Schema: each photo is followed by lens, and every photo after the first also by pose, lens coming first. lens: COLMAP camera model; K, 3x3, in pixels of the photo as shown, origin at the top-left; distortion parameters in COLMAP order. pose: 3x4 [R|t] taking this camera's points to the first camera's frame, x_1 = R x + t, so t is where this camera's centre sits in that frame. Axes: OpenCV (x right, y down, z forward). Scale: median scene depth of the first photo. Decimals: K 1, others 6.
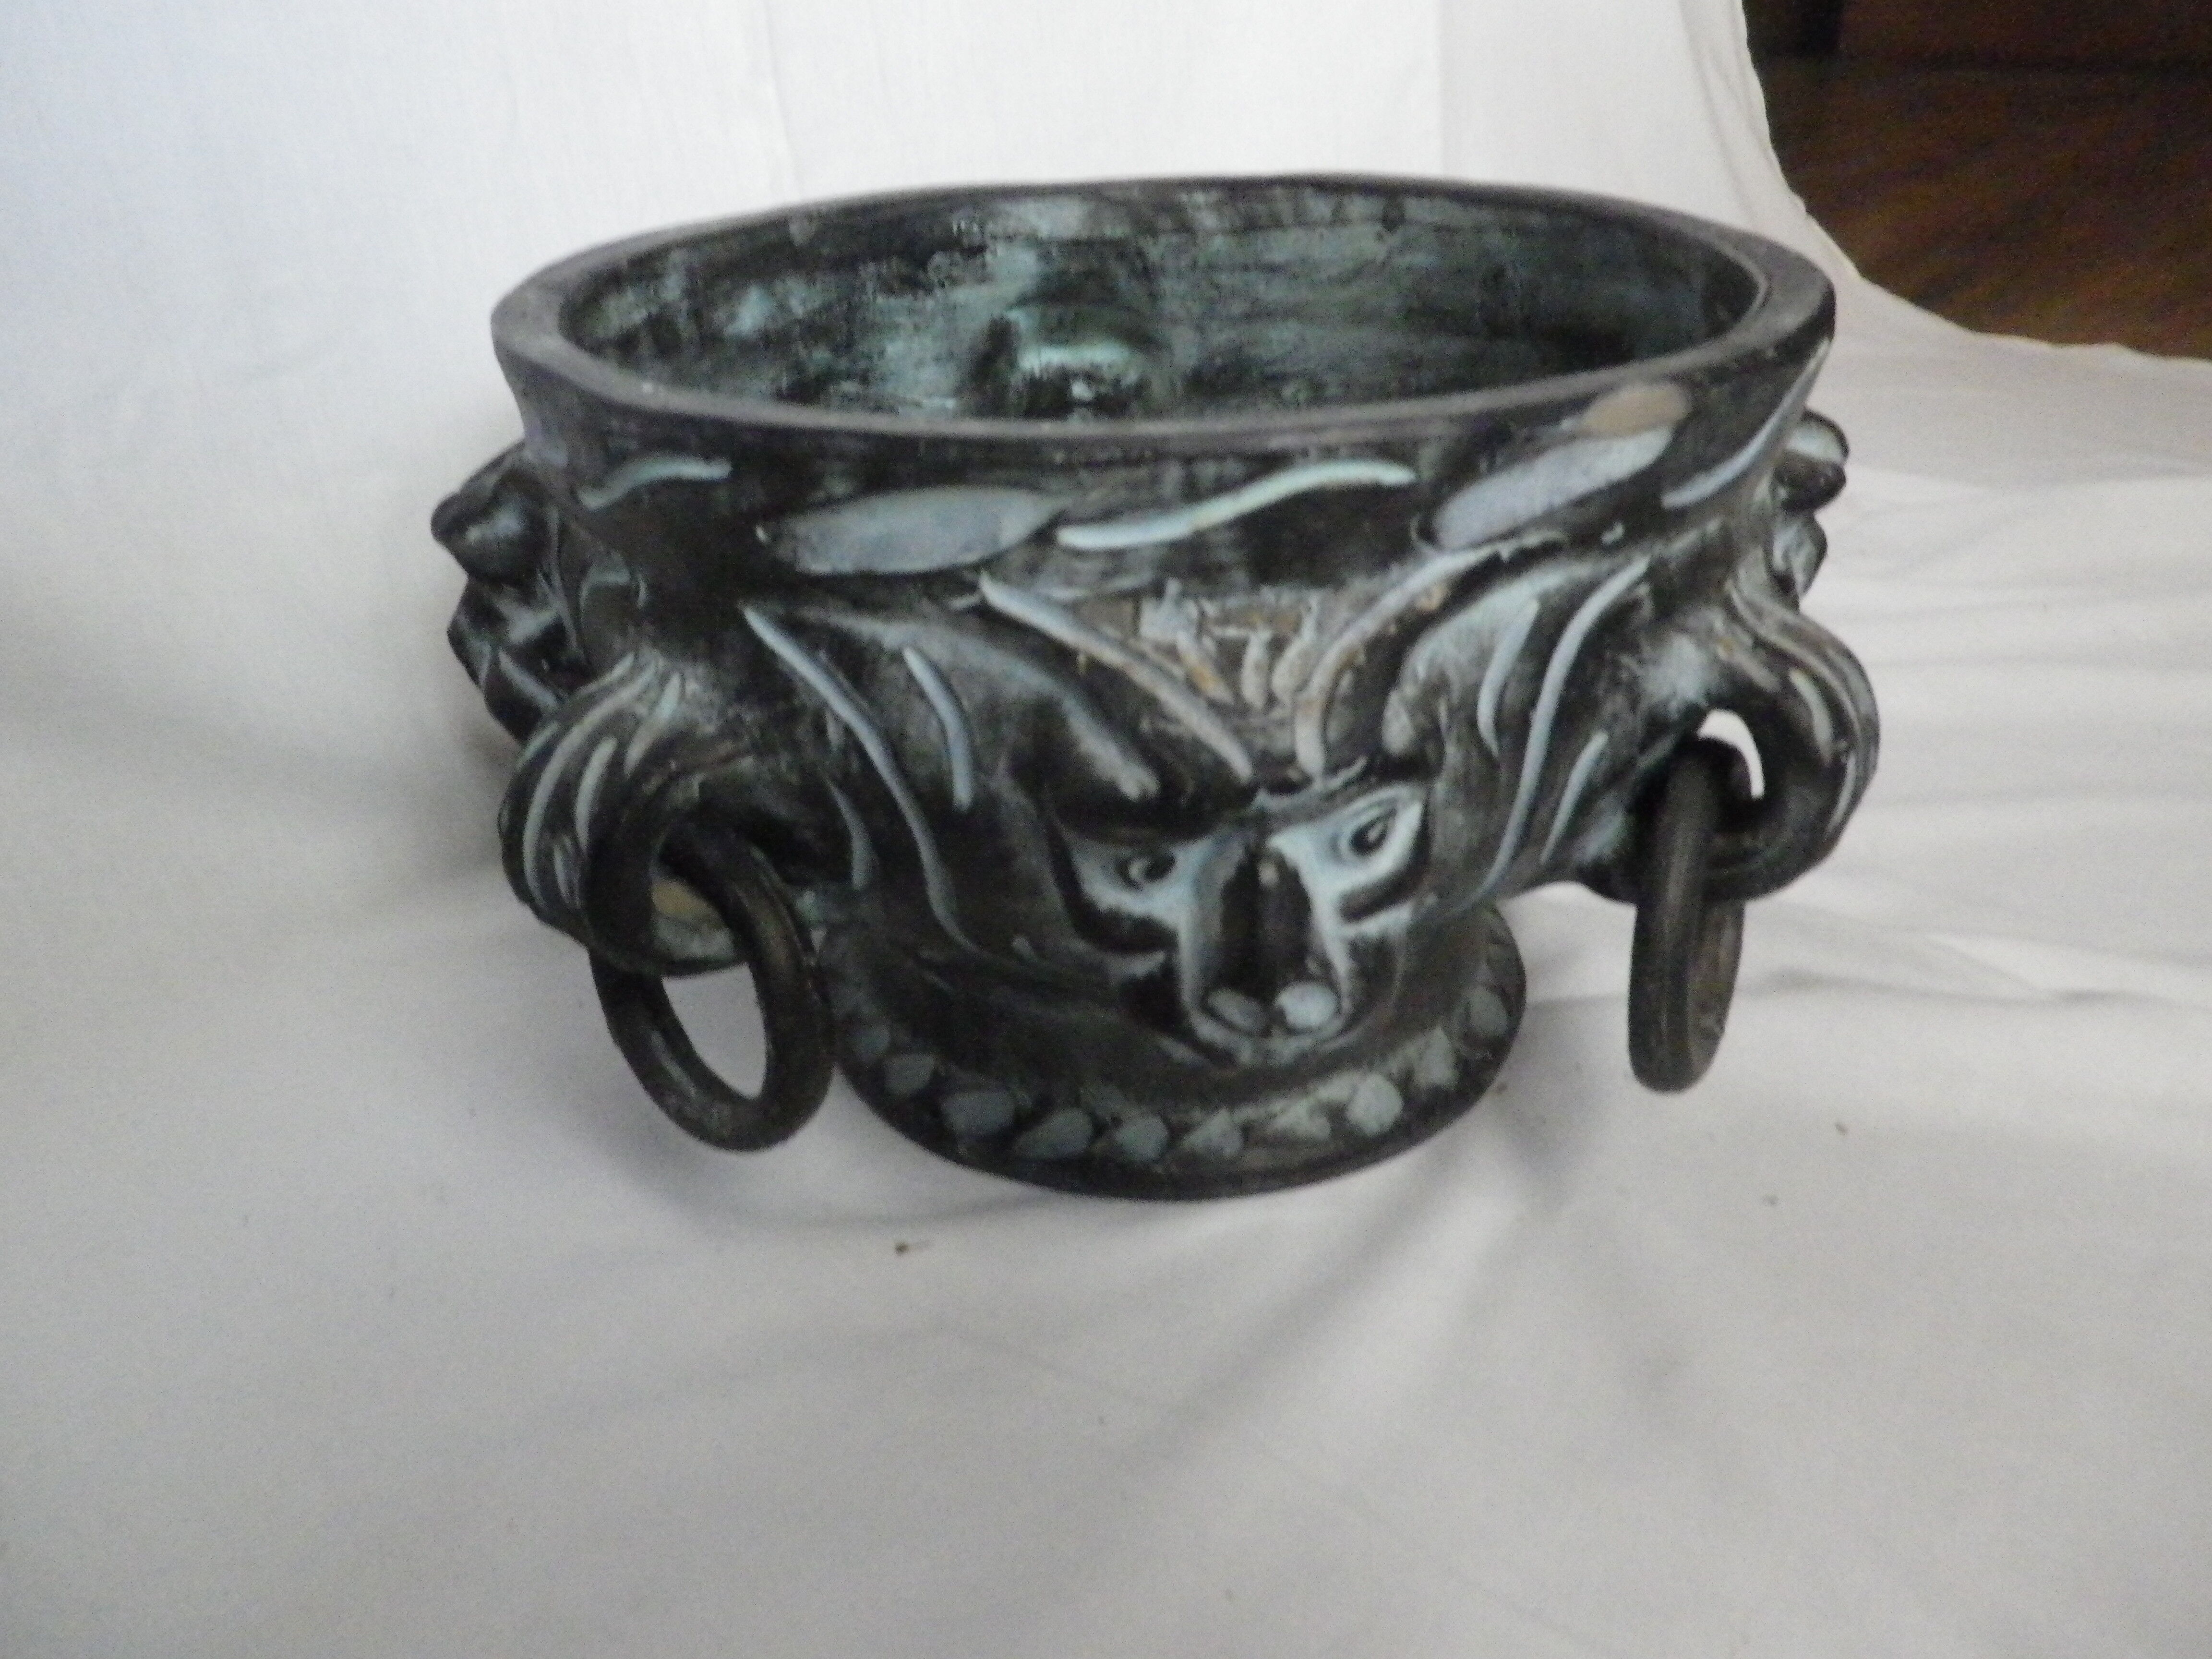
lens RADIAL K [[1598.0, 0, 1106.0], [0, 1598.0, 829.5], [0, 0, 1]] dist [-0.017871, 0.004965]
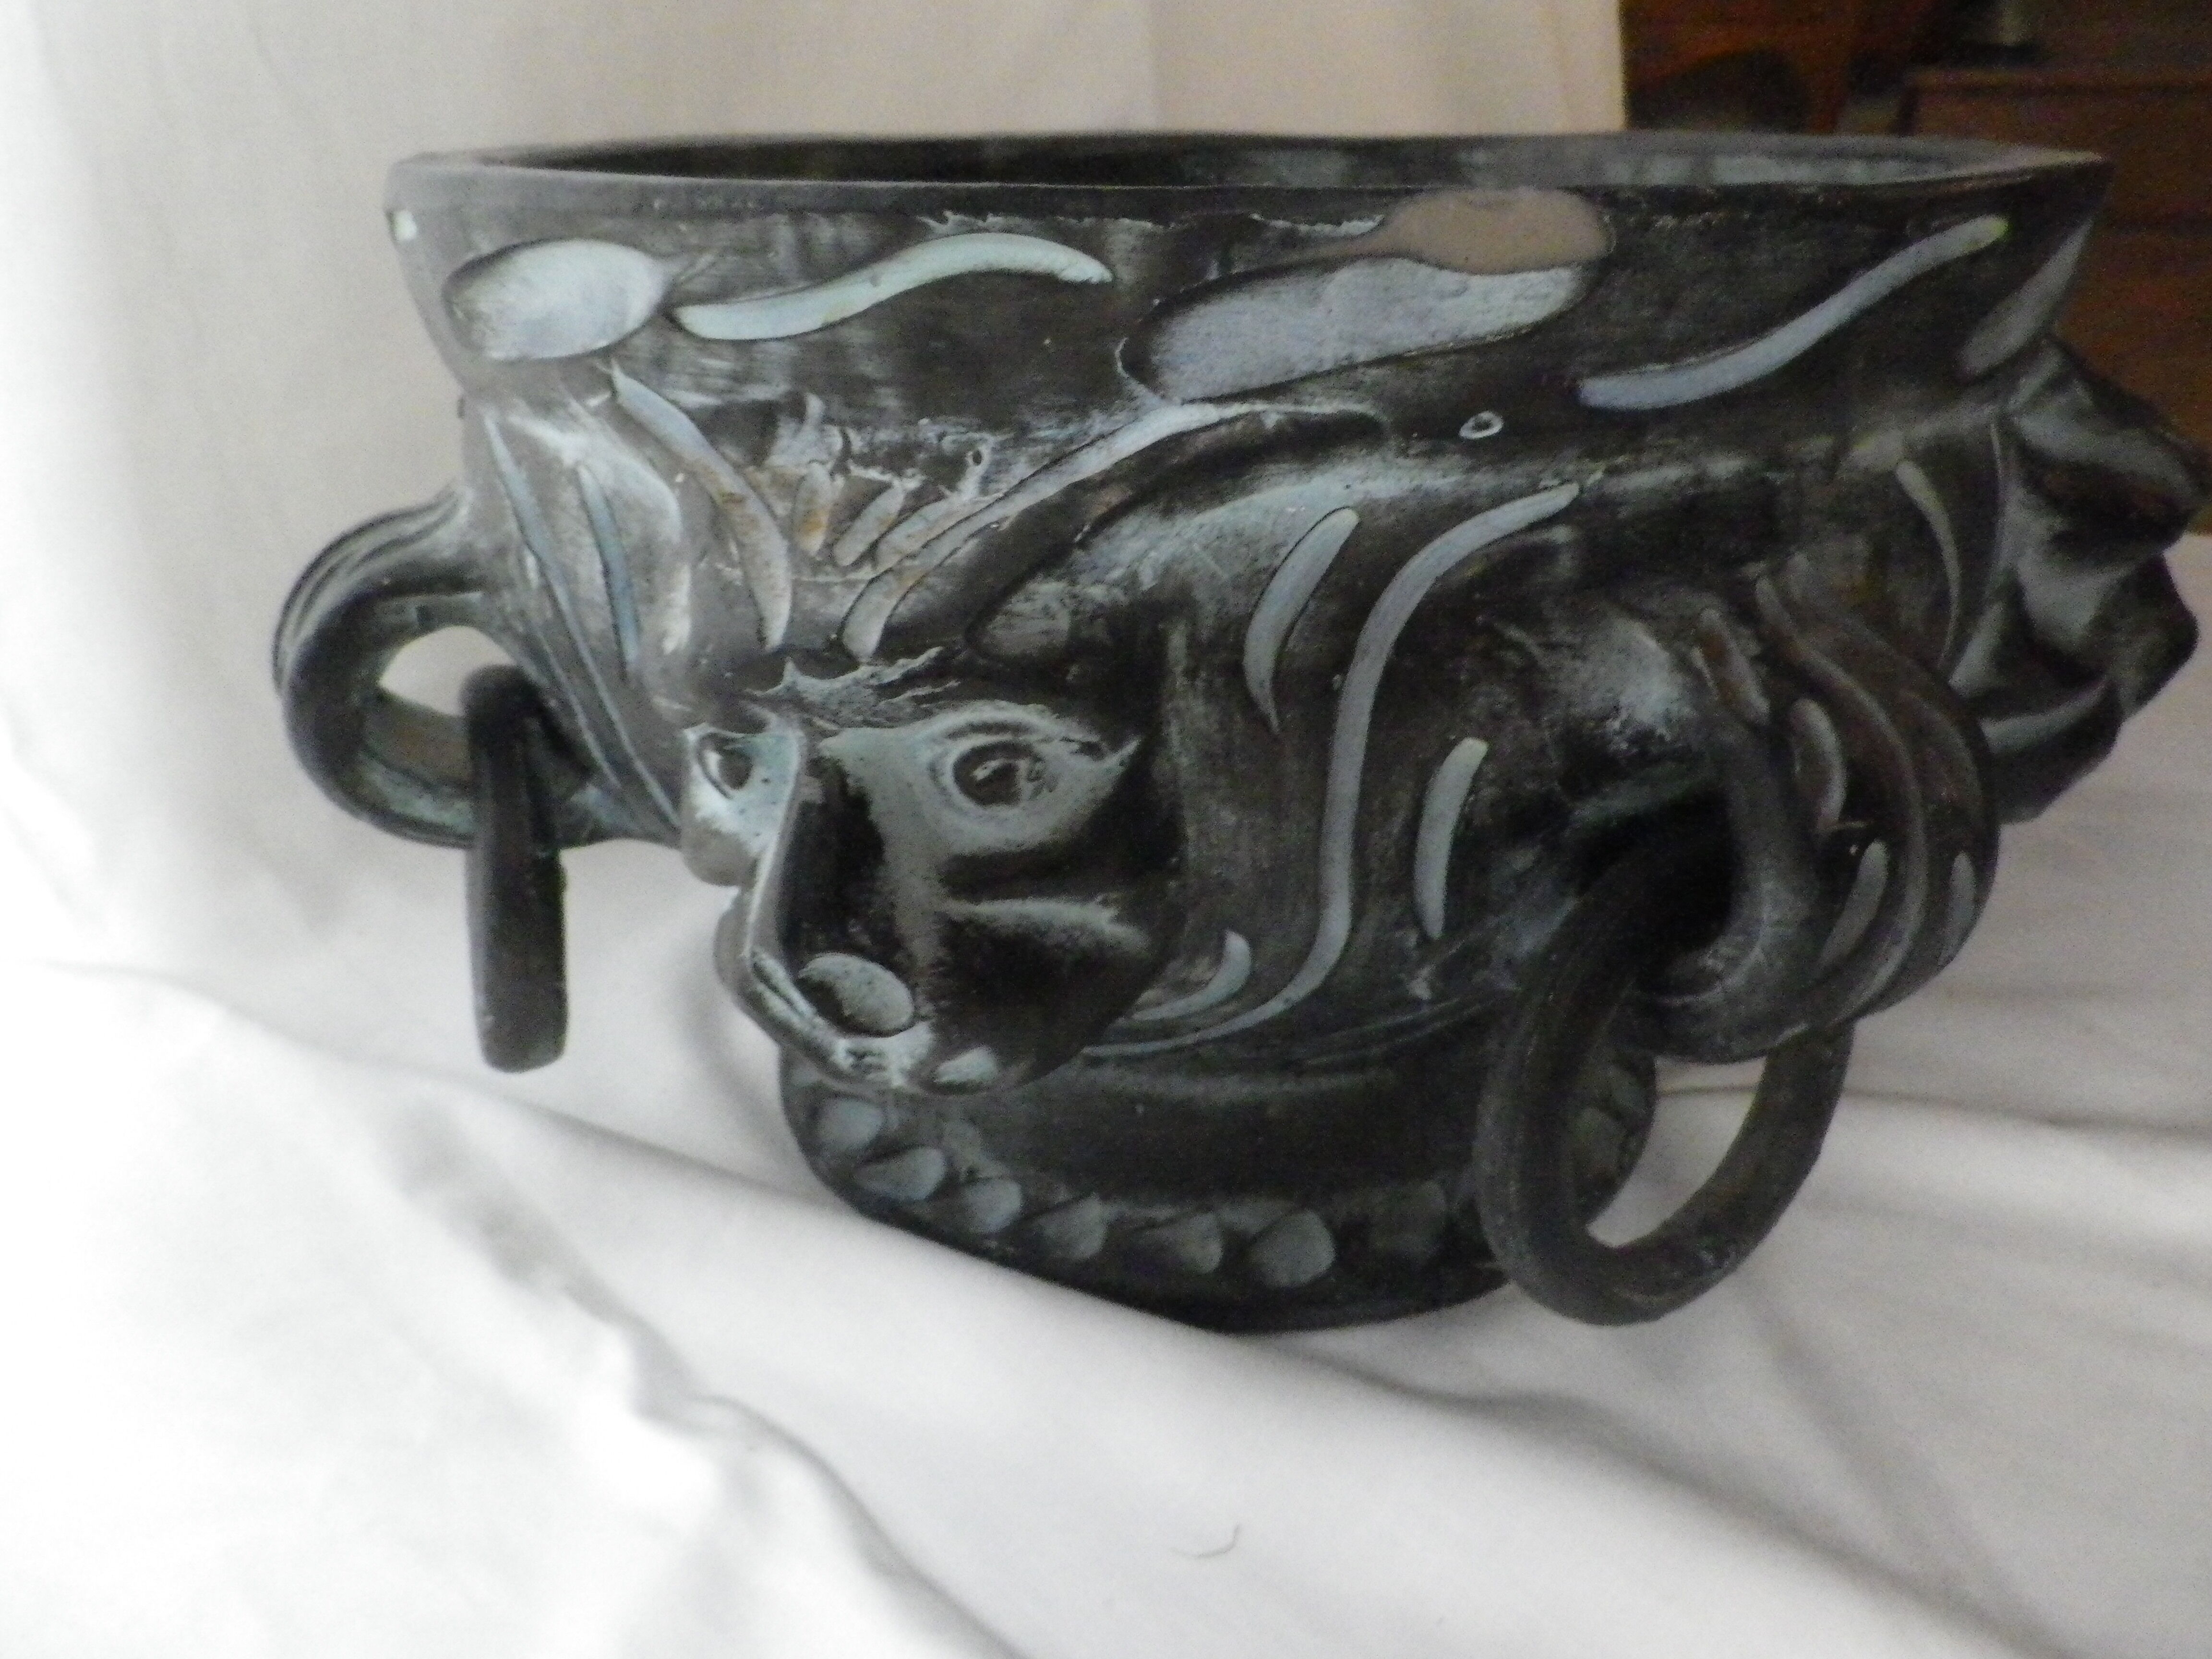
lens RADIAL K [[1605.5, 0, 1106.0], [0, 1605.5, 829.5], [0, 0, 1]] dist [0.016878, 0.001843]
pose [[0.909492, 0.193978, -0.367692, 0.481914], [-0.223962, 0.973766, -0.040260, 0.043917], [0.350237, 0.118965, 0.929076, 0.356588]]
